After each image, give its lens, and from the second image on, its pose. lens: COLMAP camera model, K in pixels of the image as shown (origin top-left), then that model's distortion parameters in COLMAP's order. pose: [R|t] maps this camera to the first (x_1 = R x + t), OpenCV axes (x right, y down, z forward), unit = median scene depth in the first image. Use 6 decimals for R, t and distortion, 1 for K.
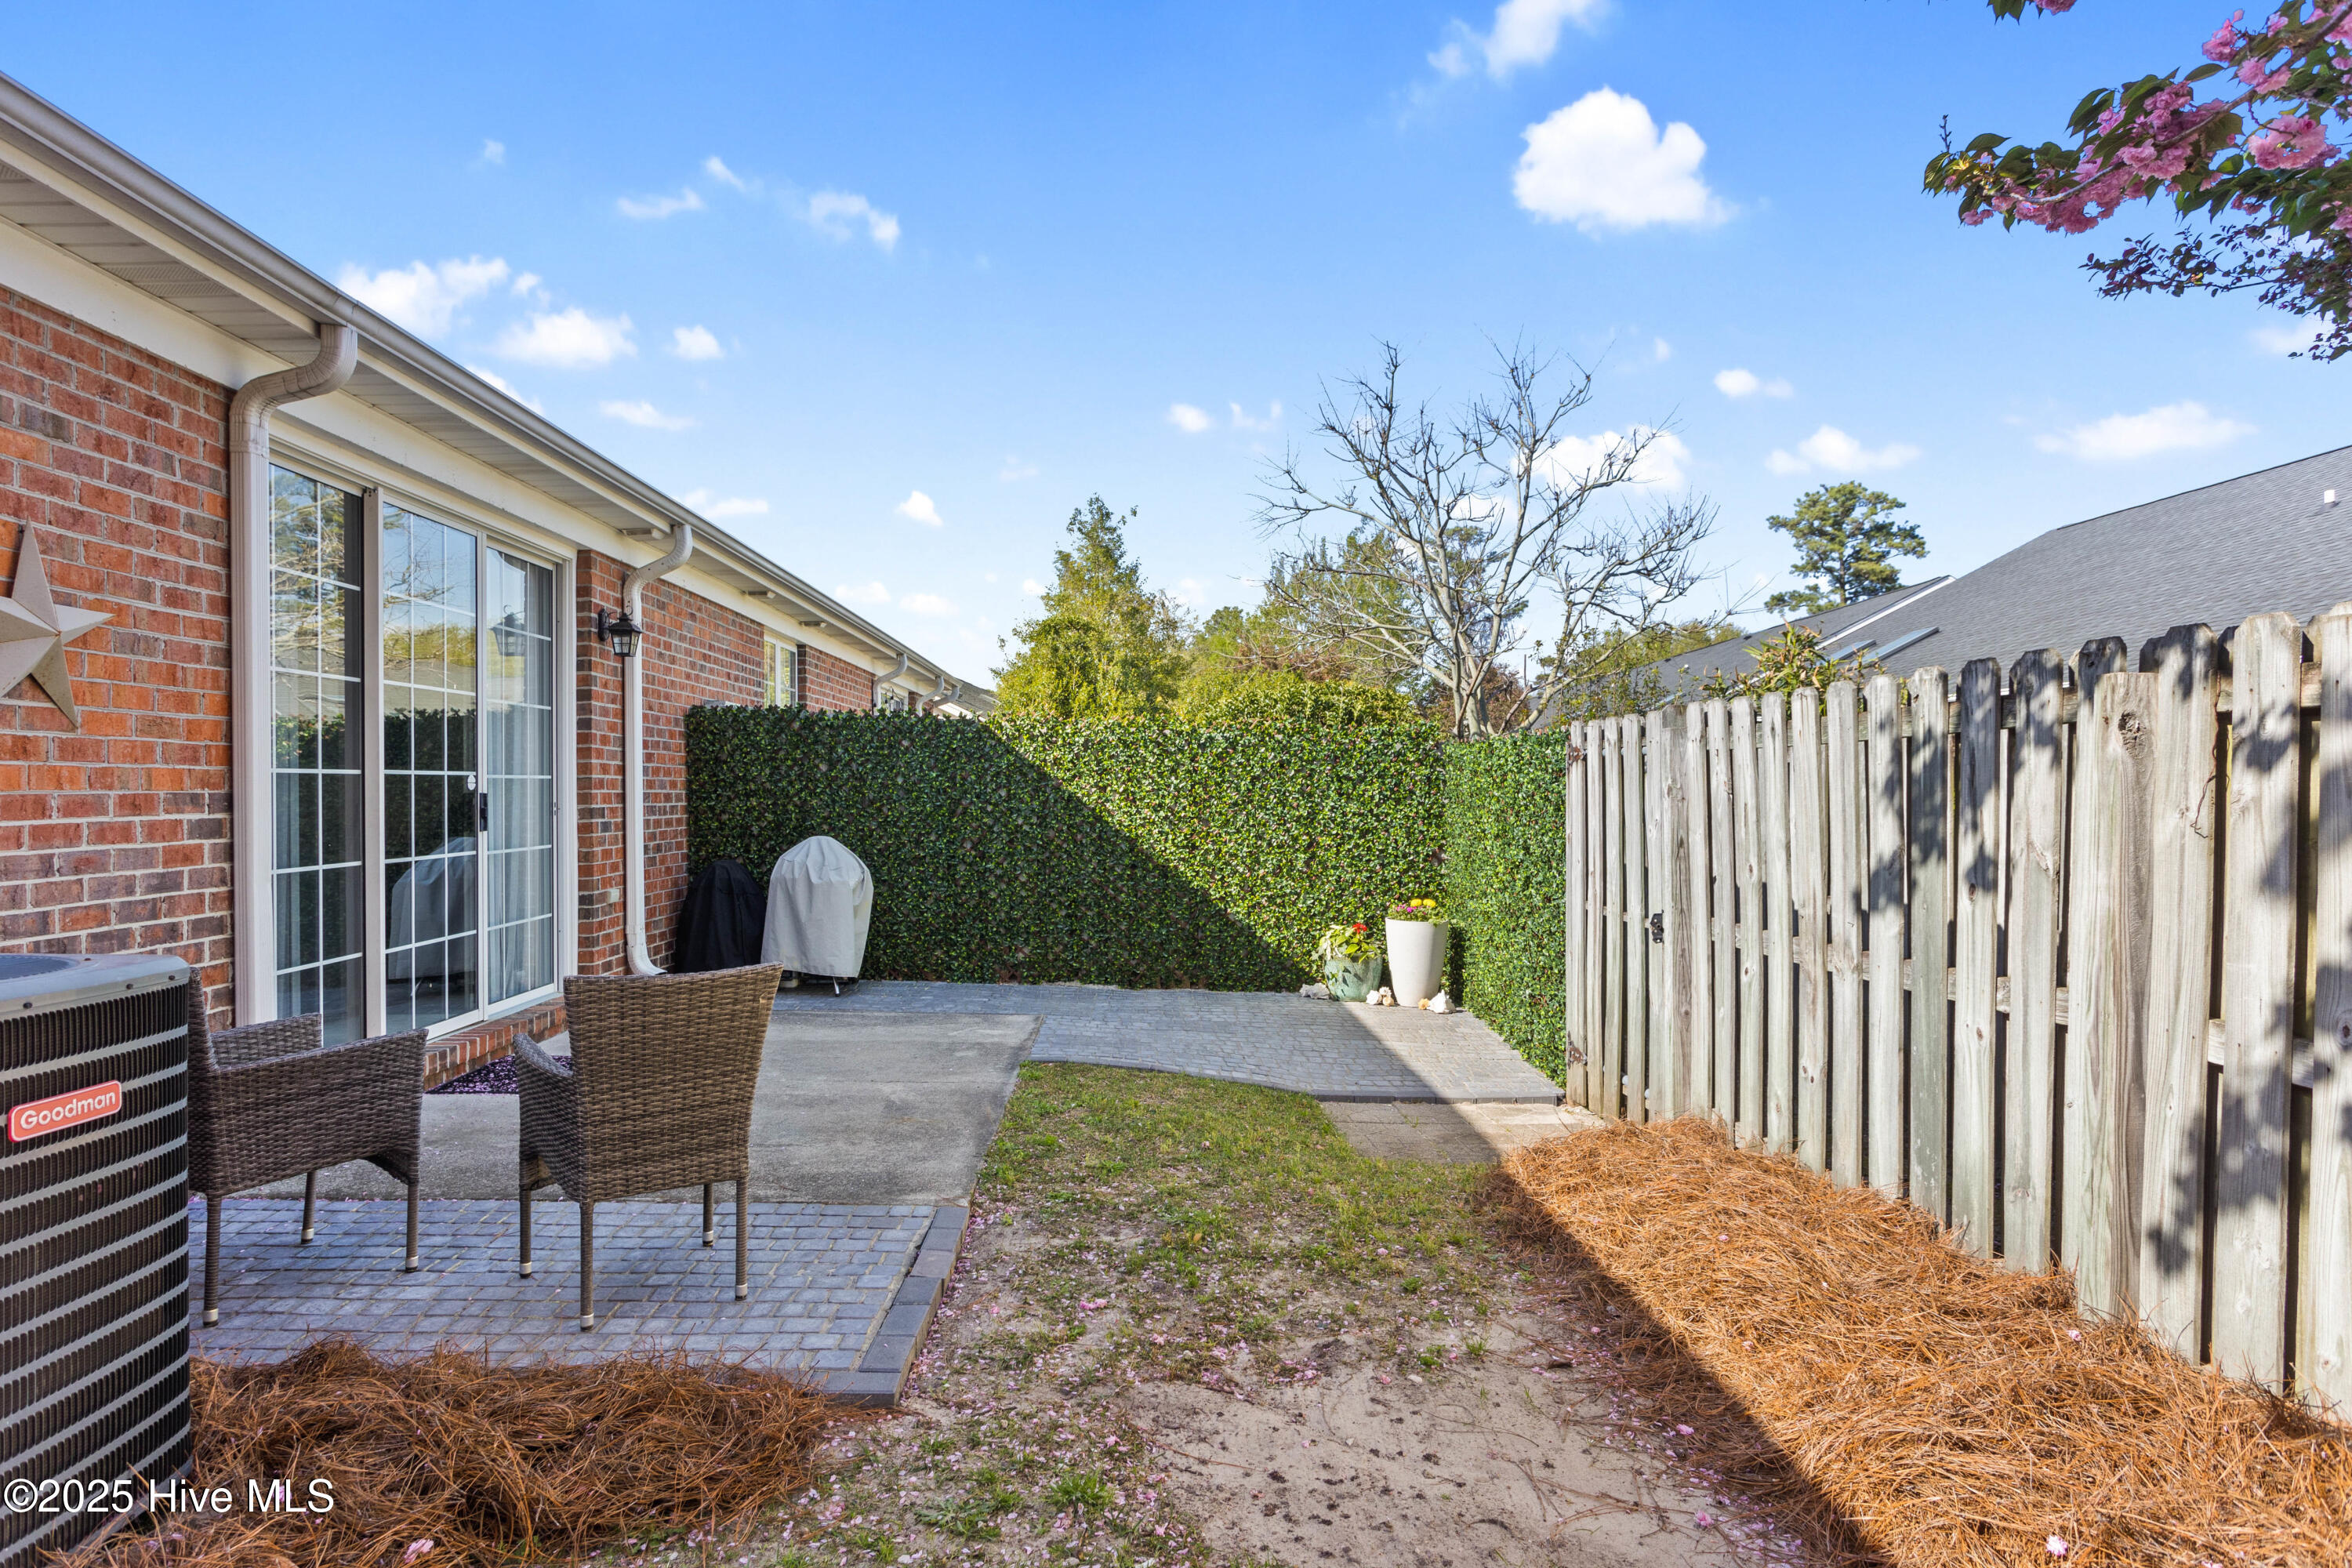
lens RADIAL K [[1367.0, 0, 1177.2], [0, 1367.0, 789.2], [0, 0, 1]] dist [-0.012376, 0.009131]
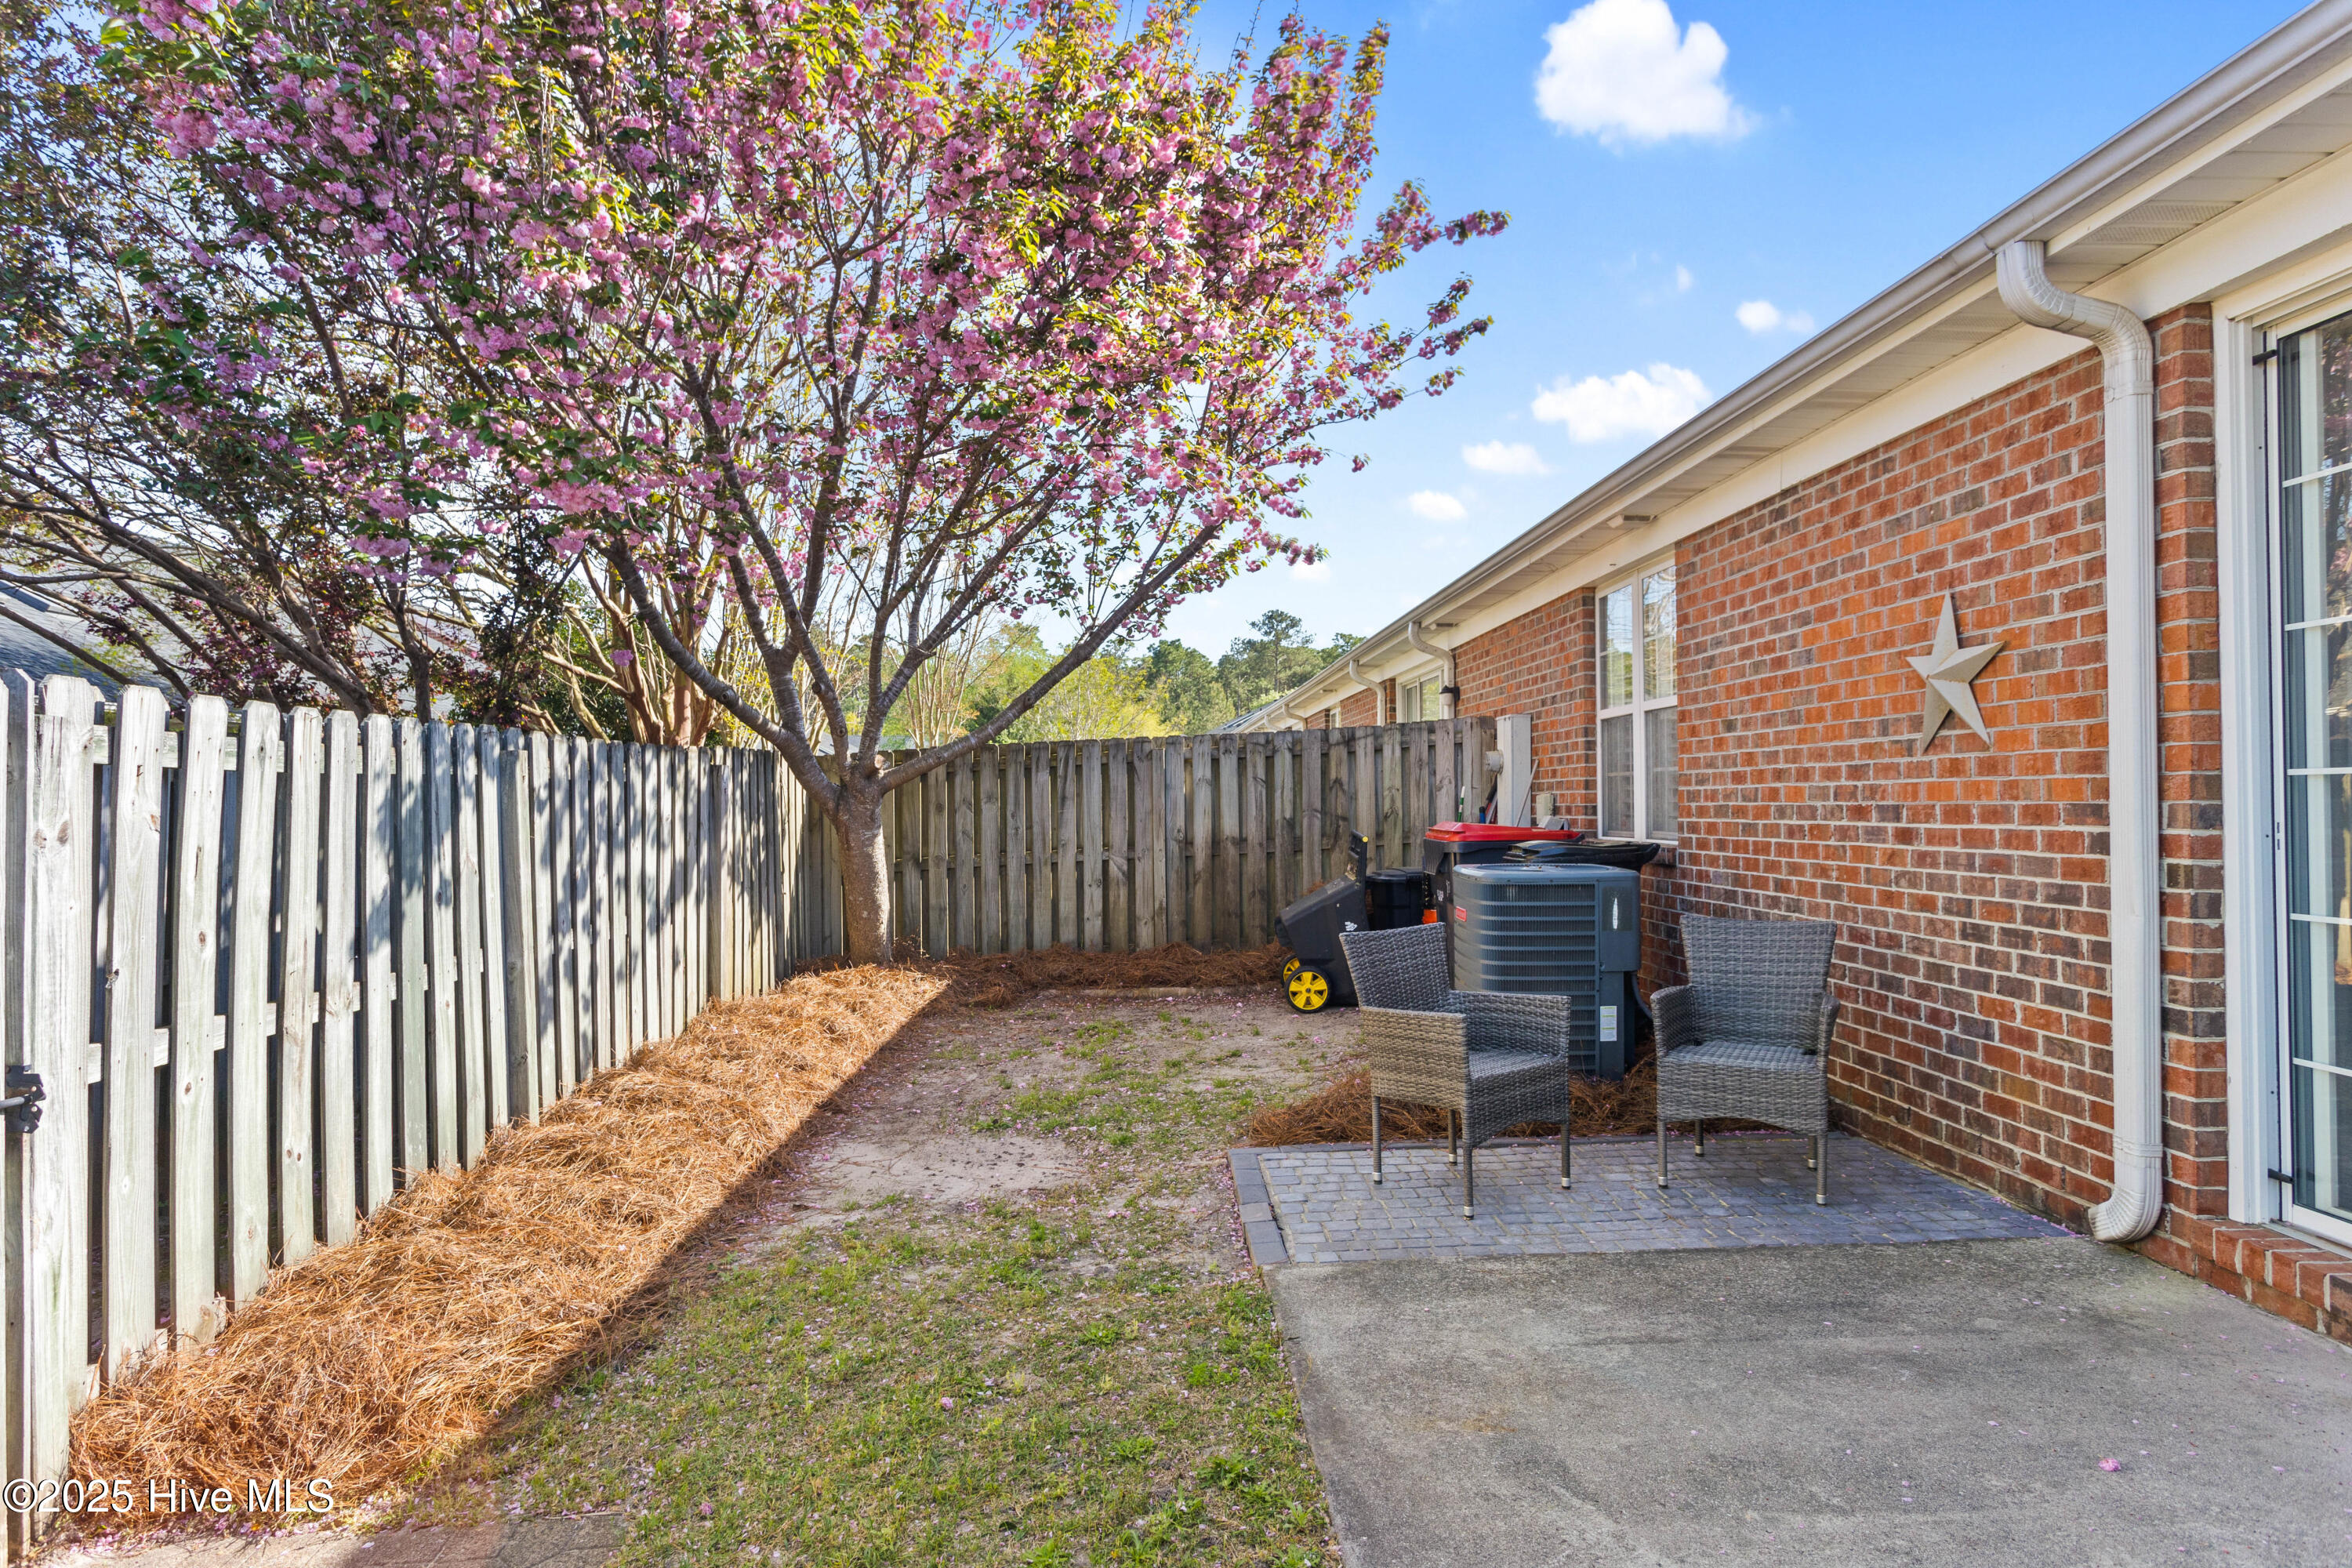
lens RADIAL K [[1367.0, 0, 1189.6], [0, 1367.0, 783.0], [0, 0, 1]] dist [-0.012376, 0.009131]
pose [[-0.999879, 0.012632, -0.009034, -0.100489], [0.012744, 0.999842, -0.012427, -0.007529], [0.008876, -0.012540, -0.999882, 1.894138]]
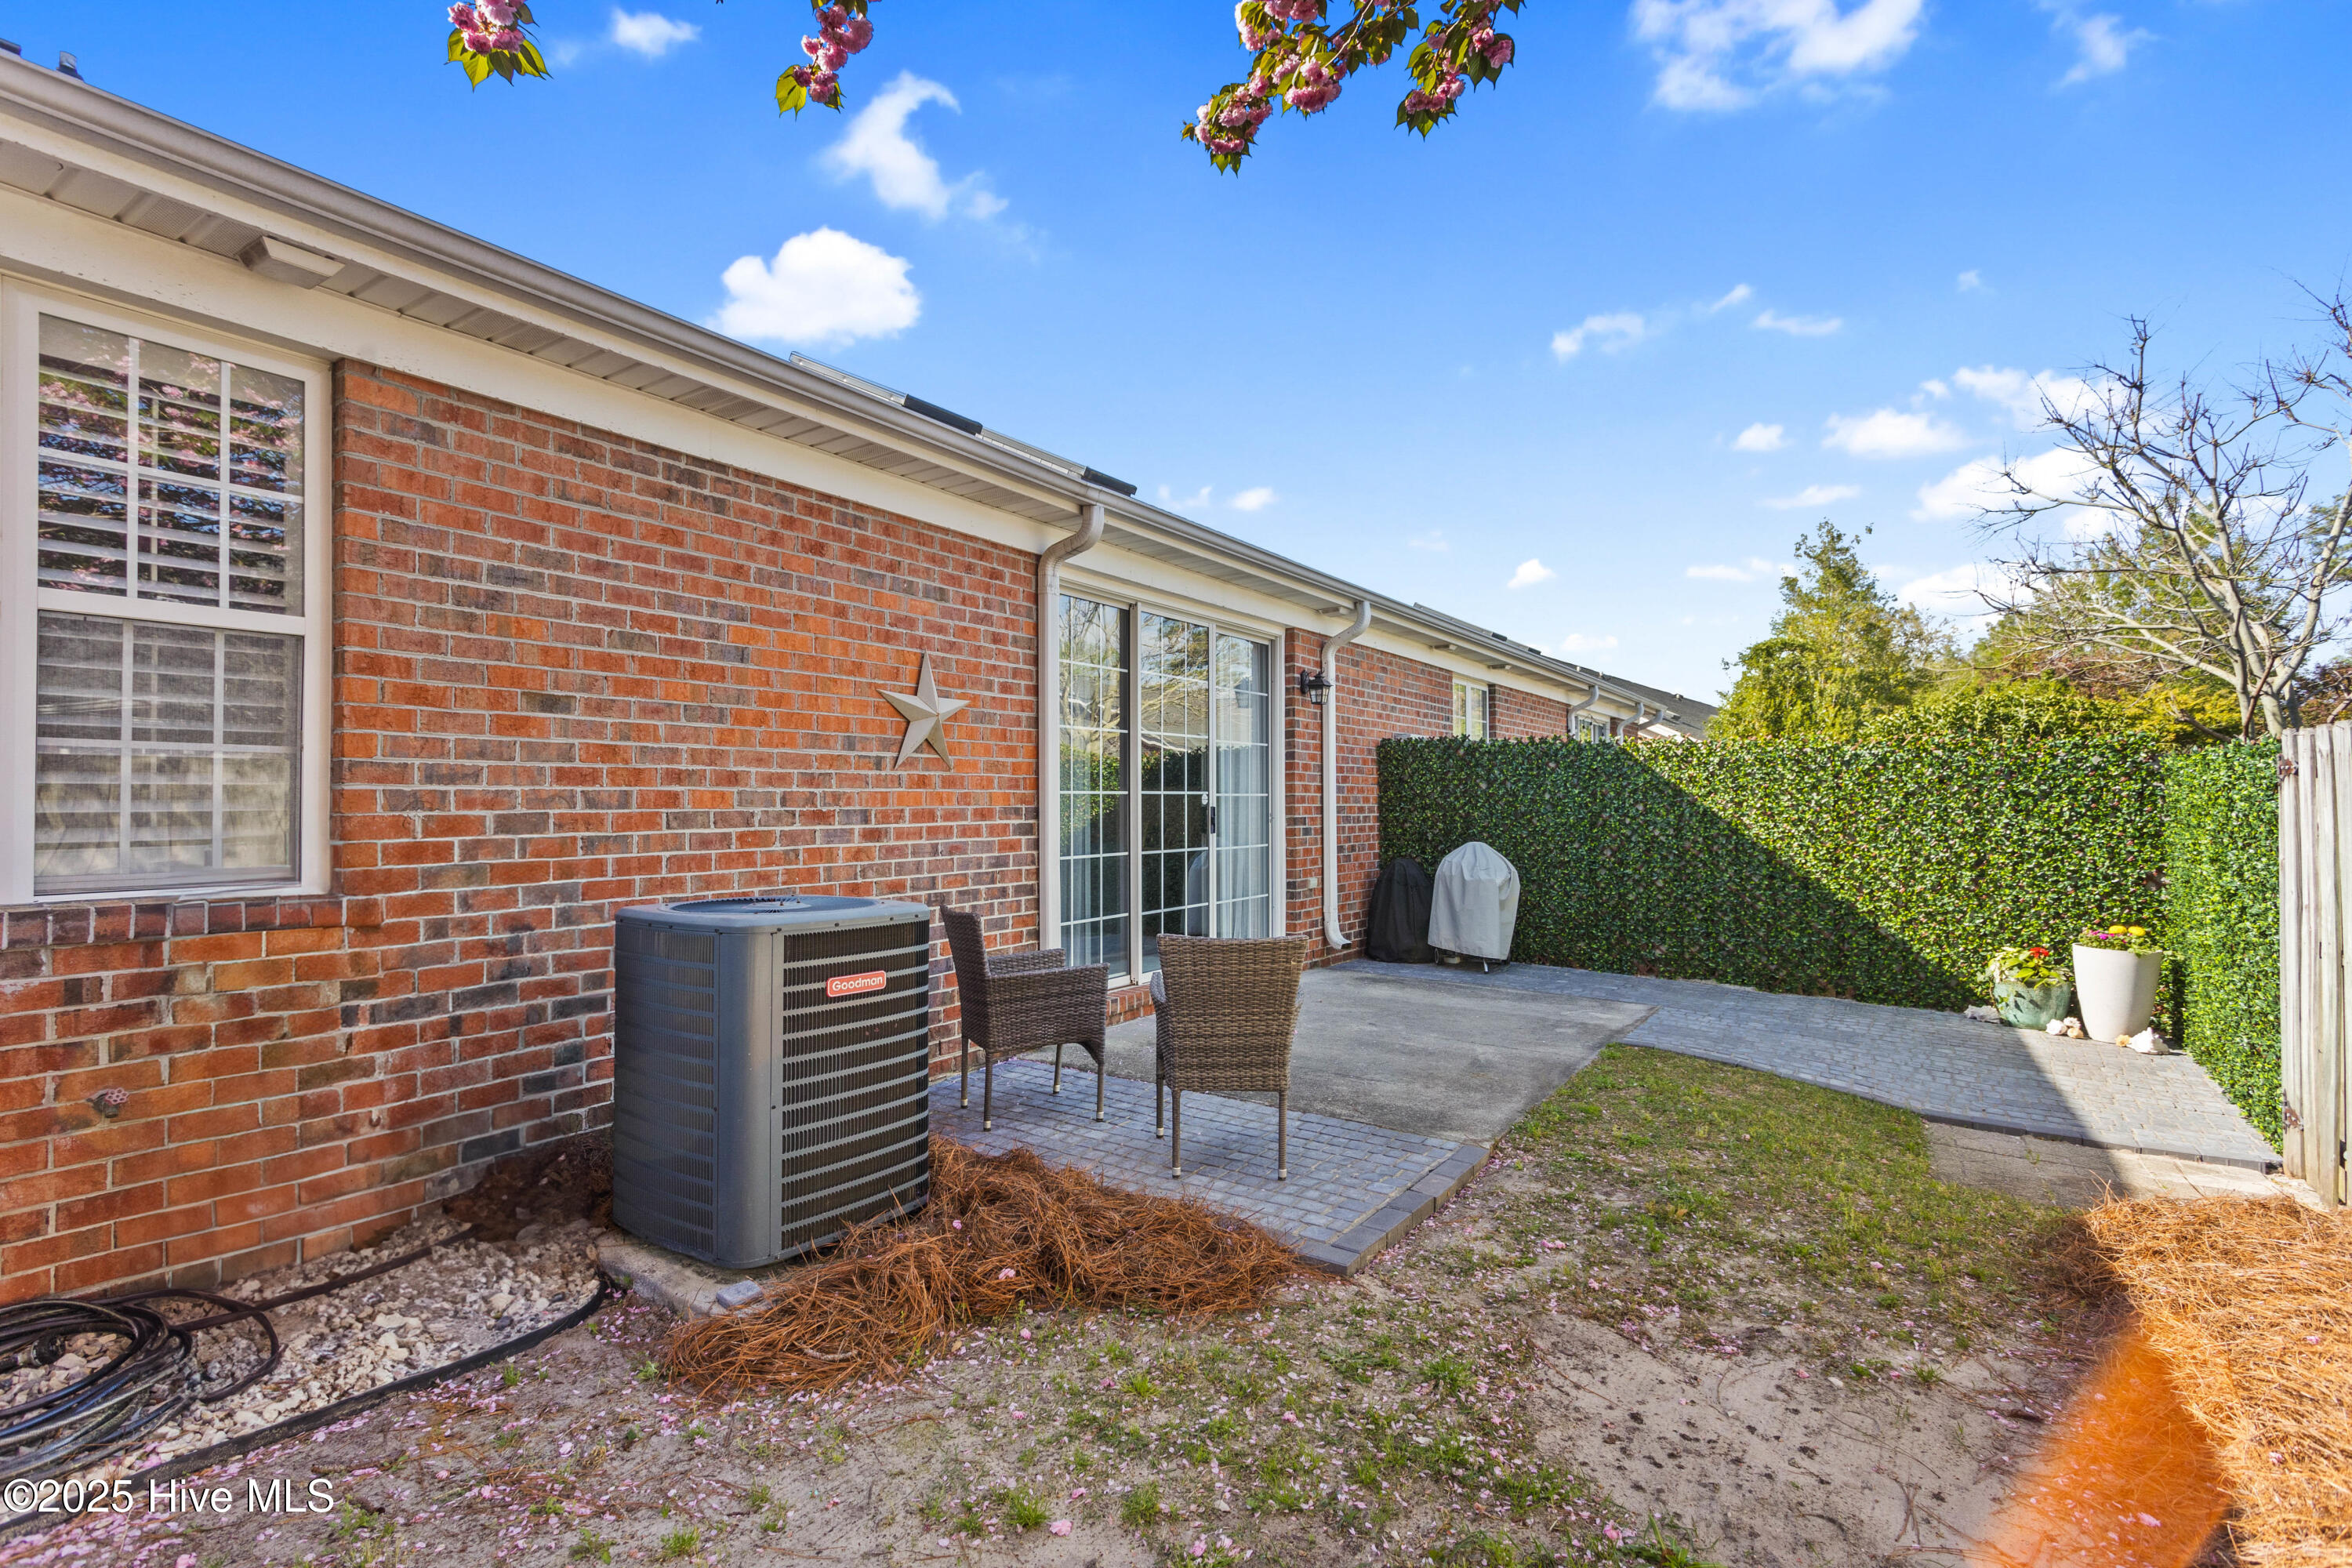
lens RADIAL K [[1134.9, 0, 1143.0], [0, 1134.9, 785.8], [0, 0, 1]] dist [0.002533, 0.001271]
pose [[0.810827, -0.006018, -0.585255, 0.190214], [-0.001637, 0.999920, -0.012551, -0.005777], [0.585284, 0.011135, 0.810752, -0.008785]]
